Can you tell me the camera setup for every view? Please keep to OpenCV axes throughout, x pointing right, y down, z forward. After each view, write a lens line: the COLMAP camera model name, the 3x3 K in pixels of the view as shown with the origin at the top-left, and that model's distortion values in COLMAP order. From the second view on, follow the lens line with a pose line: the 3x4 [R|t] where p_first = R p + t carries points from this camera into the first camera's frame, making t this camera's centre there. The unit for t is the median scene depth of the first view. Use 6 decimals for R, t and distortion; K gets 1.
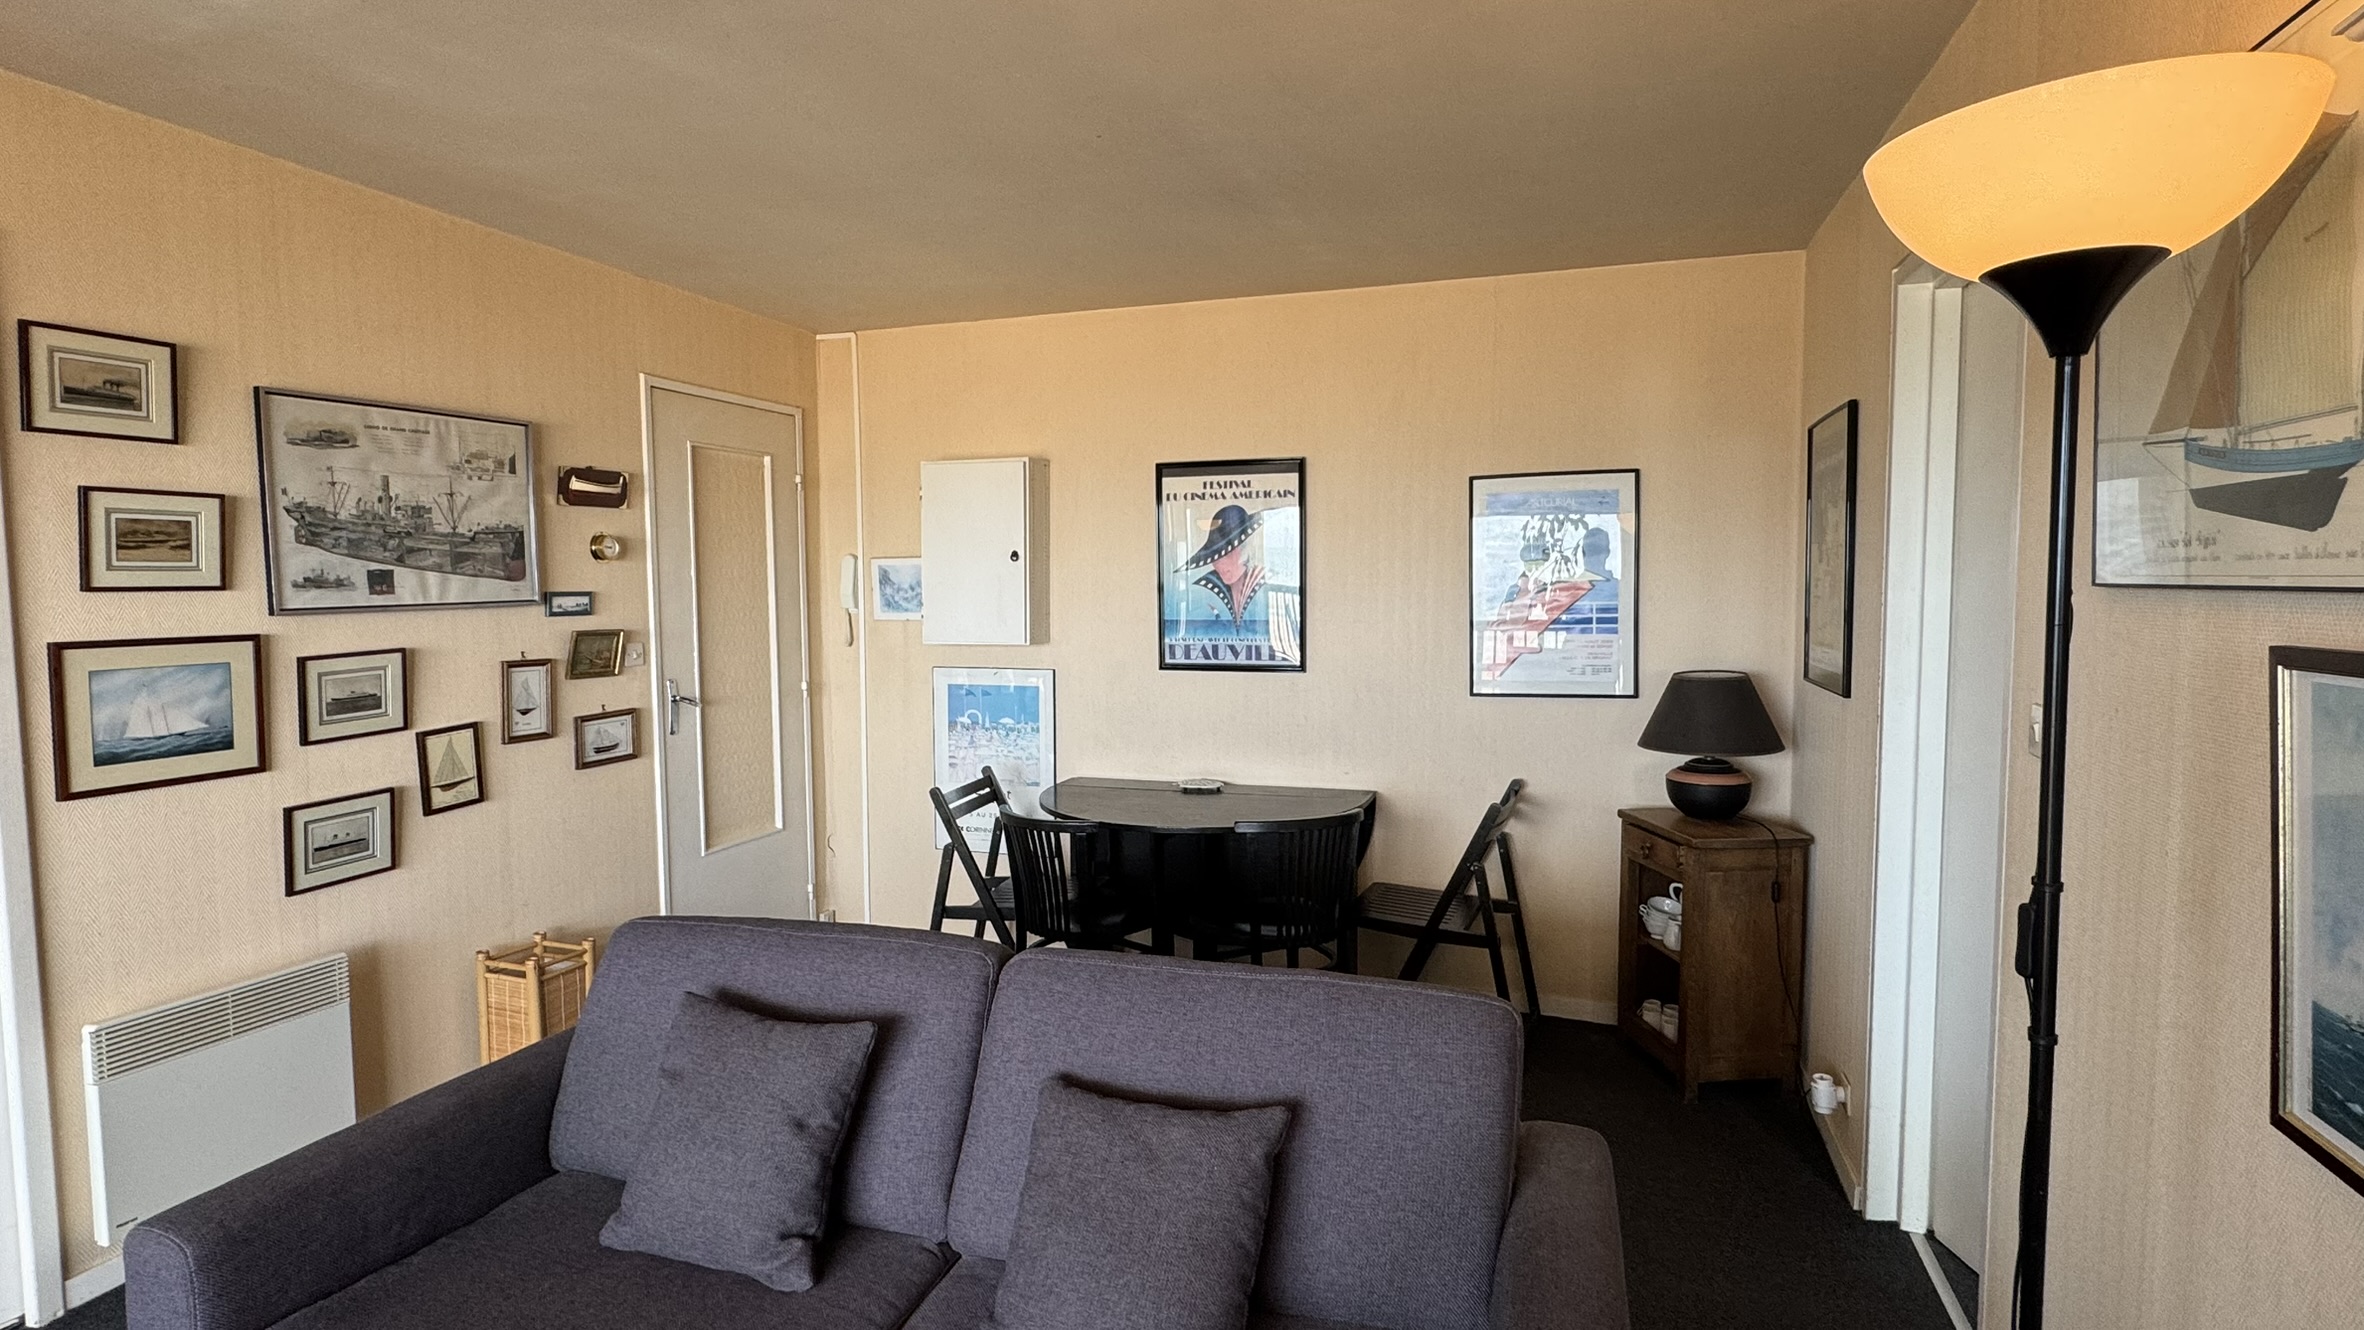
lens RADIAL K [[1169.9, 0, 1182.0], [0, 1169.9, 665.0], [0, 0, 1]] dist [0.004335, 0.000629]
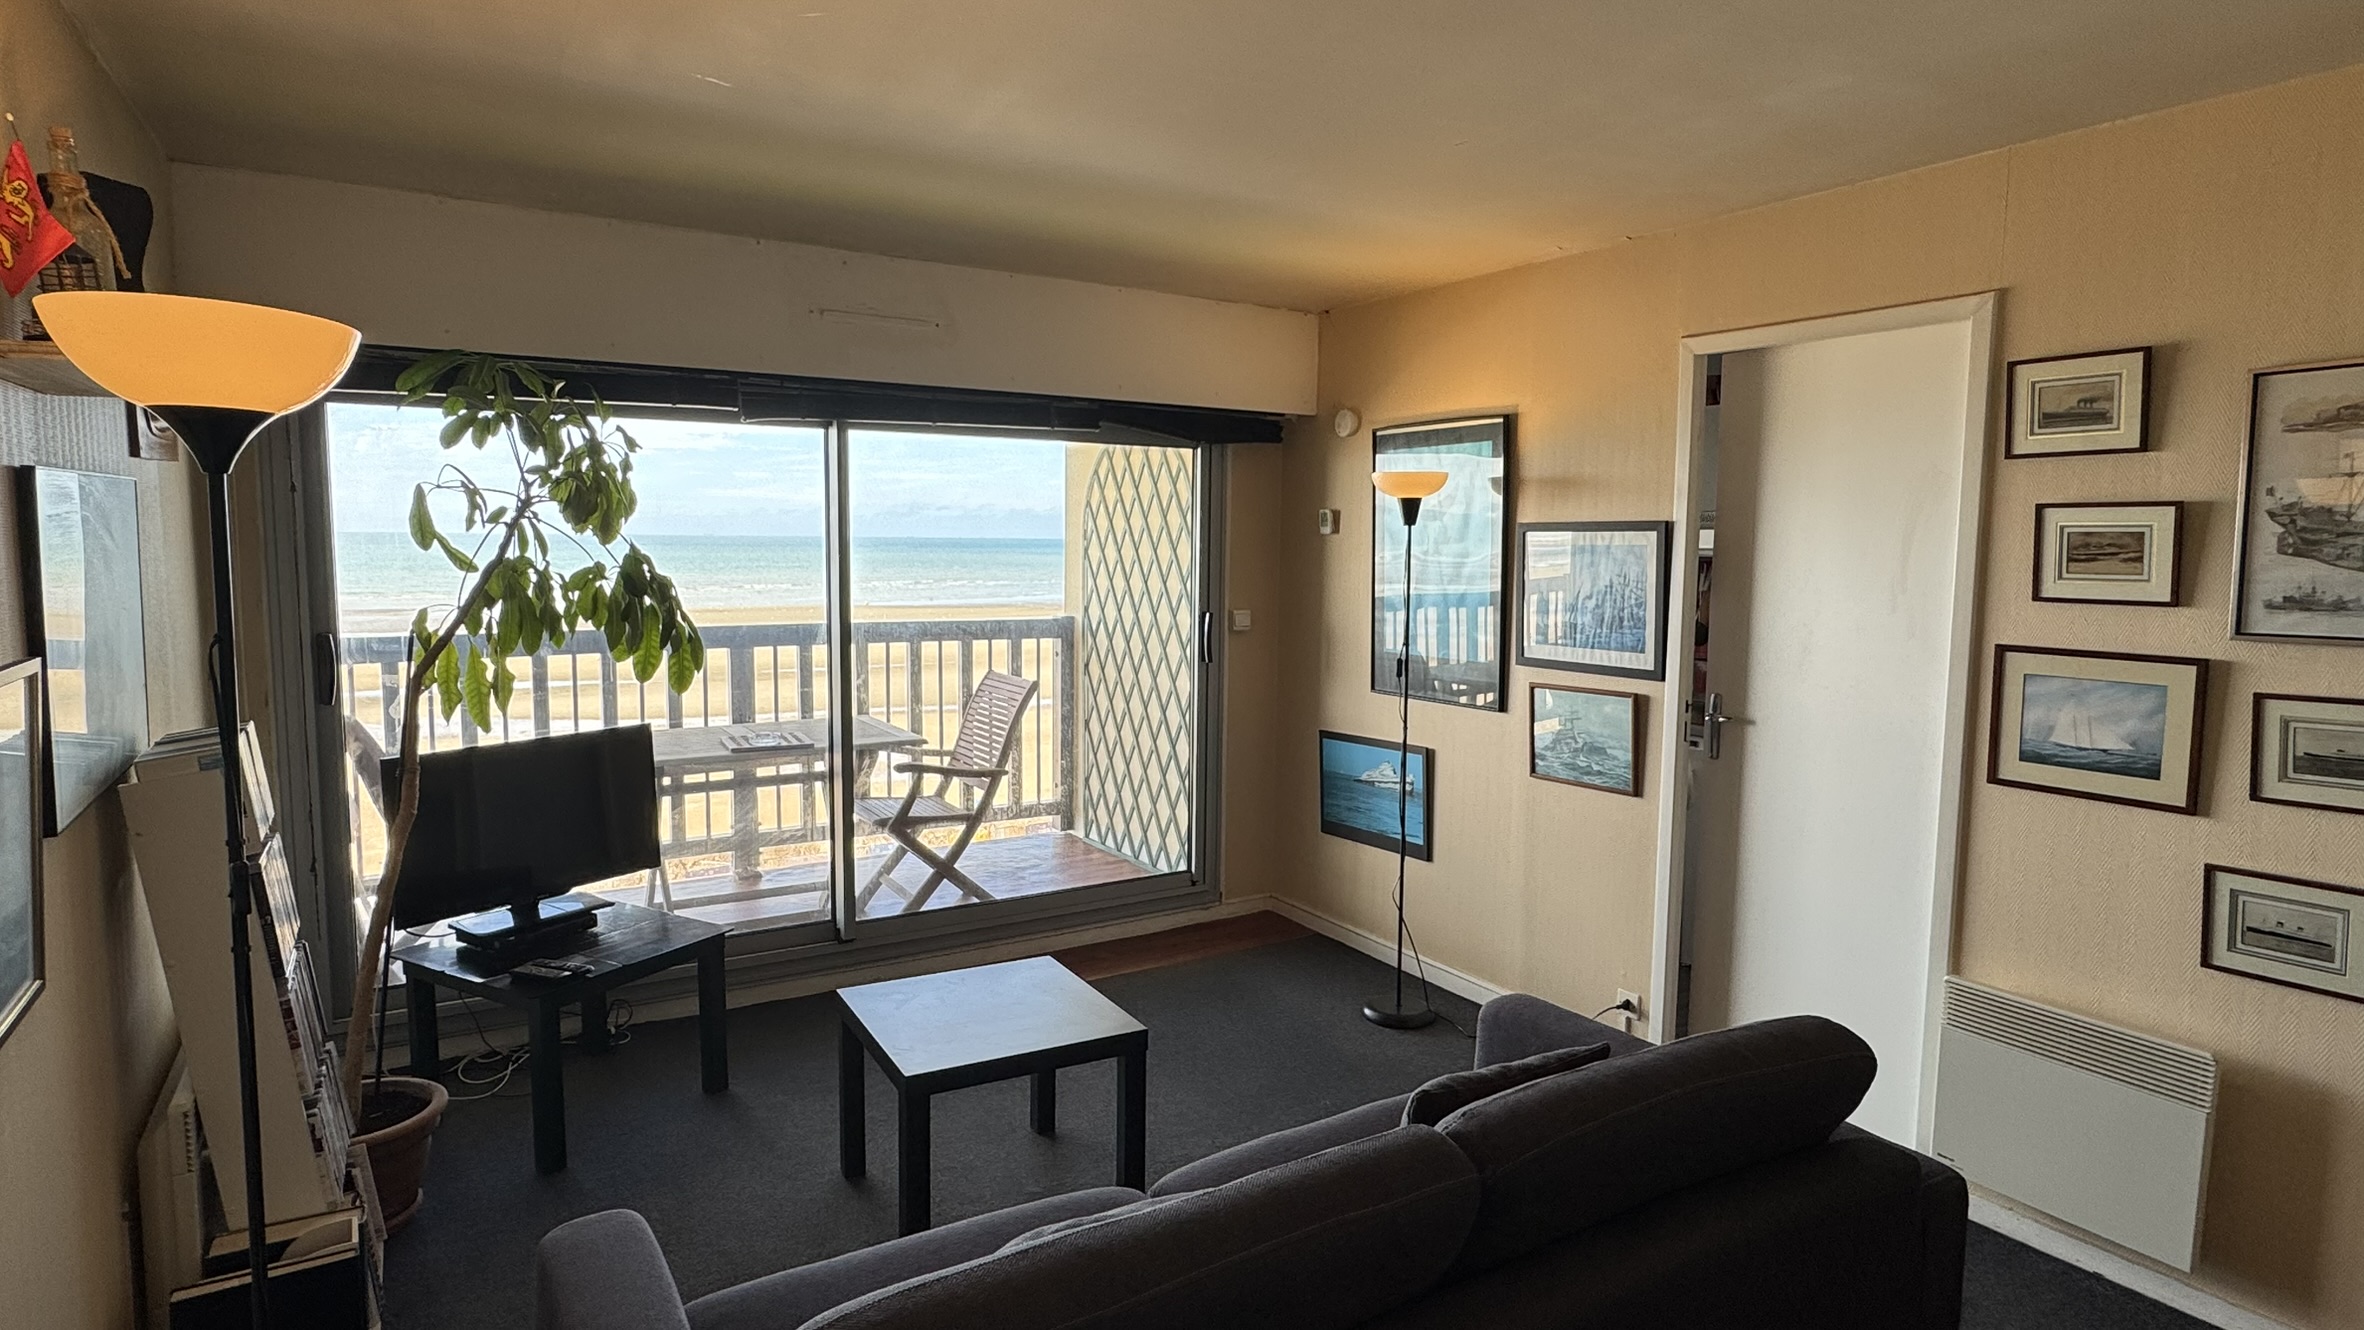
lens RADIAL K [[1262.3, 0, 1182.0], [0, 1262.3, 665.0], [0, 0, 1]] dist [-0.002680, 0.000536]
pose [[-0.632782, 0.076062, -0.770586, 0.404009], [-0.063069, 0.986795, 0.149193, -0.110611], [0.771758, 0.143007, -0.619628, 0.968435]]
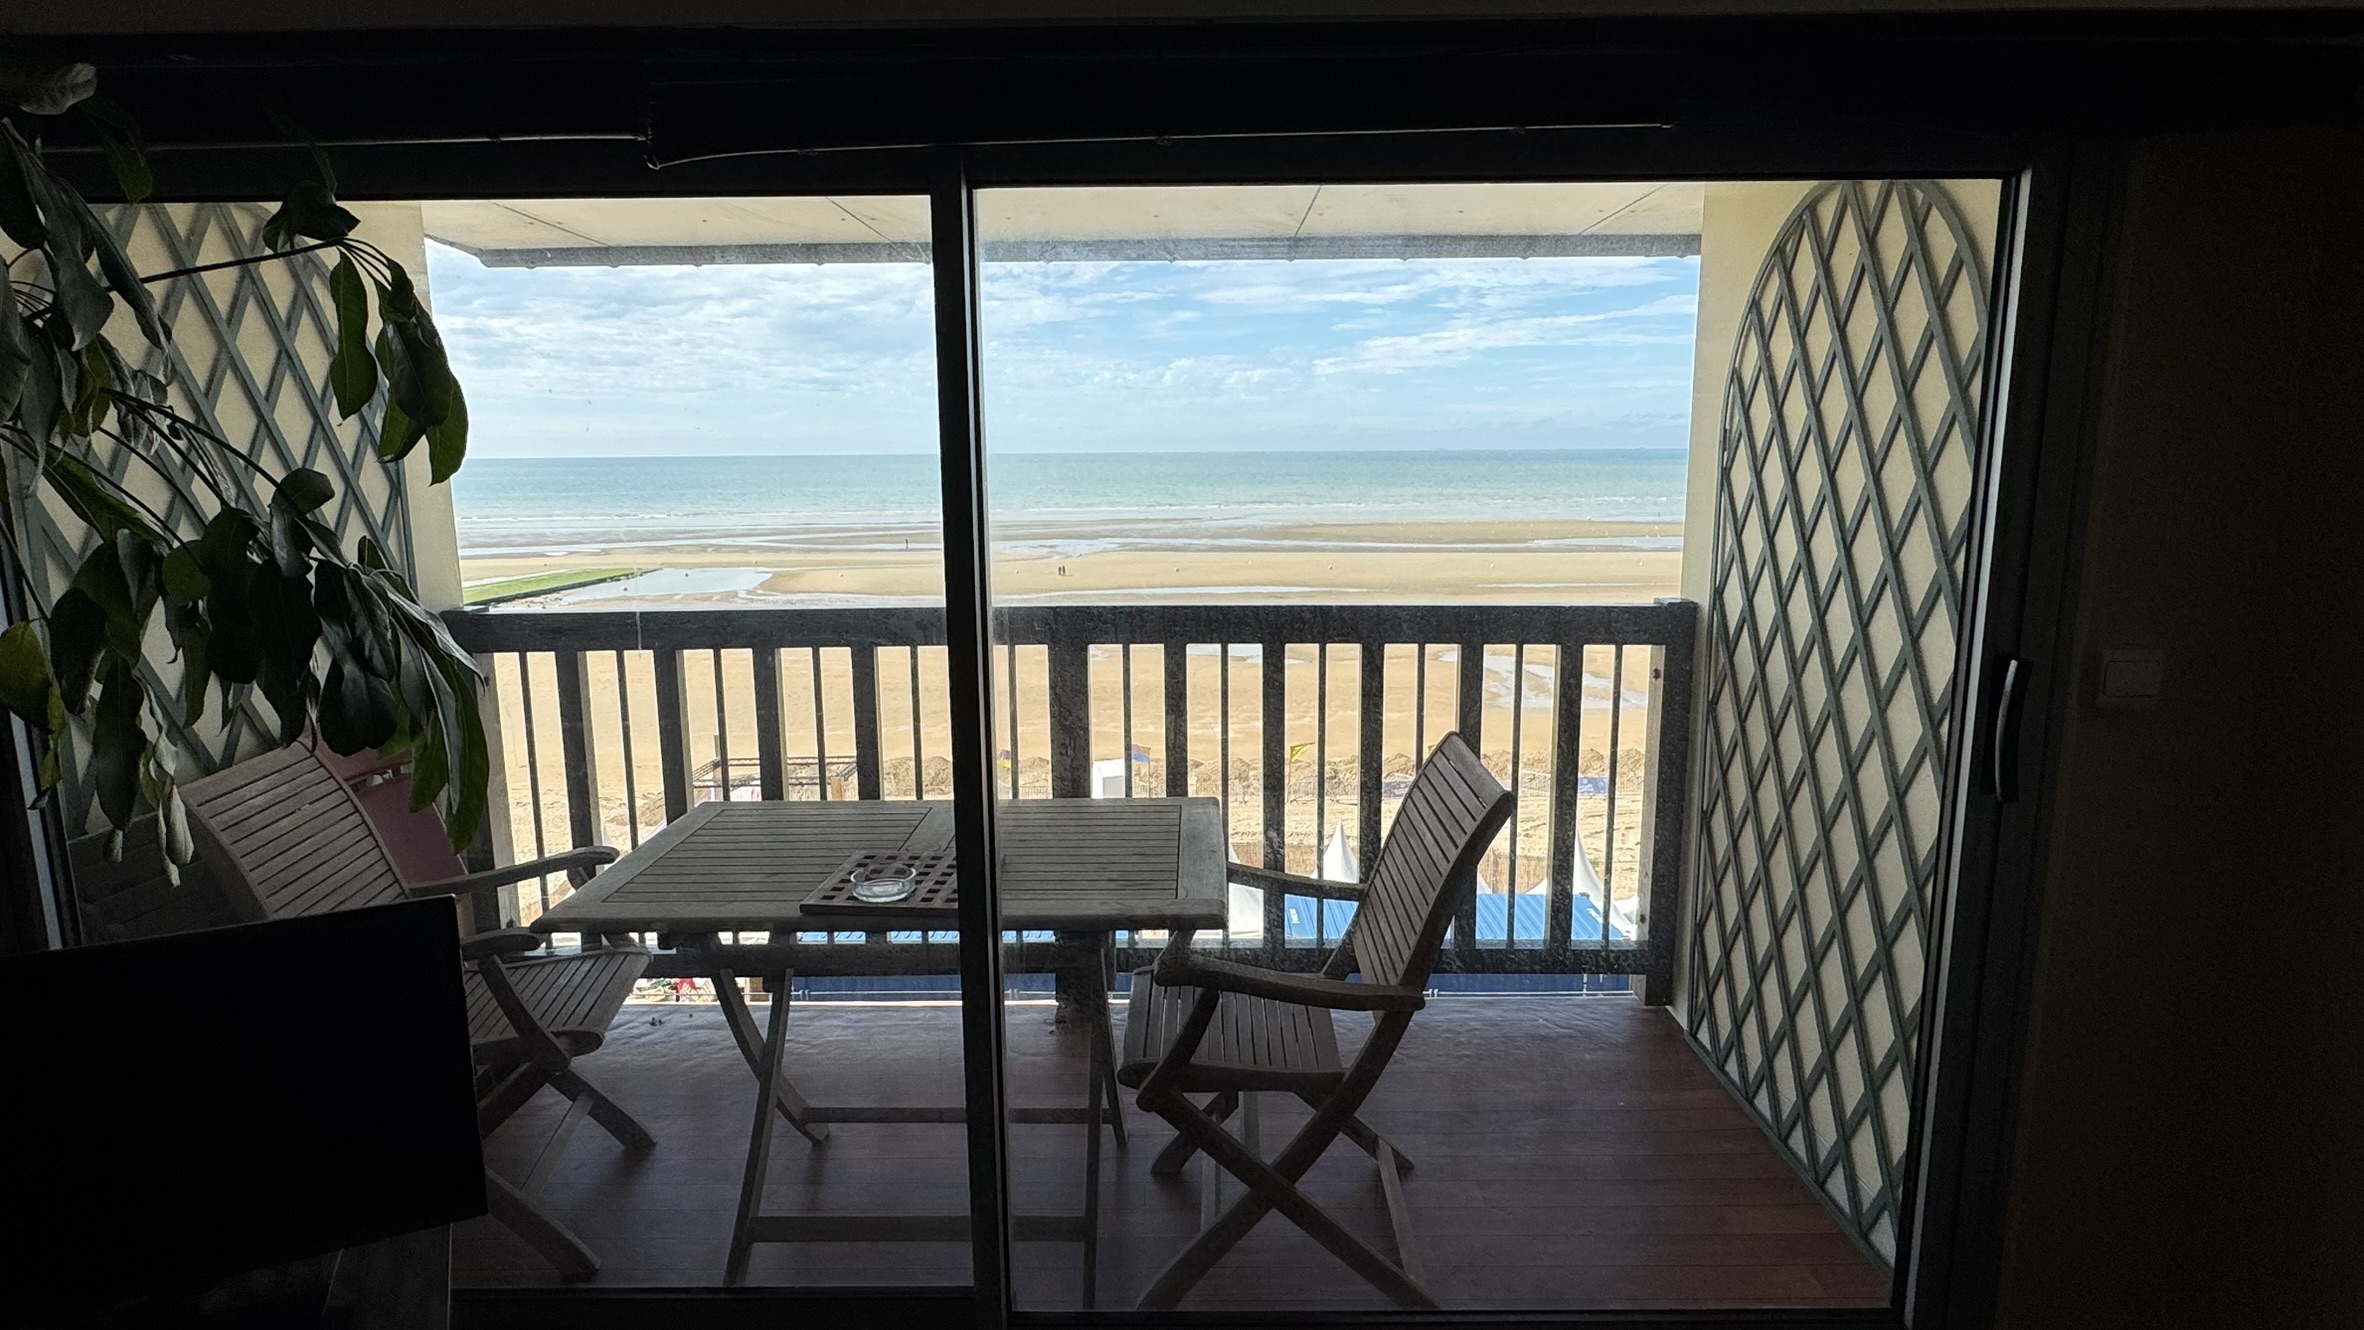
lens RADIAL K [[1262.3, 0, 1182.0], [0, 1262.3, 665.0], [0, 0, 1]] dist [-0.002680, 0.000536]
pose [[-0.946124, 0.066136, -0.316980, -0.409895], [-0.011451, 0.971474, 0.236871, -0.058812], [0.323603, 0.227739, -0.918377, 0.322885]]
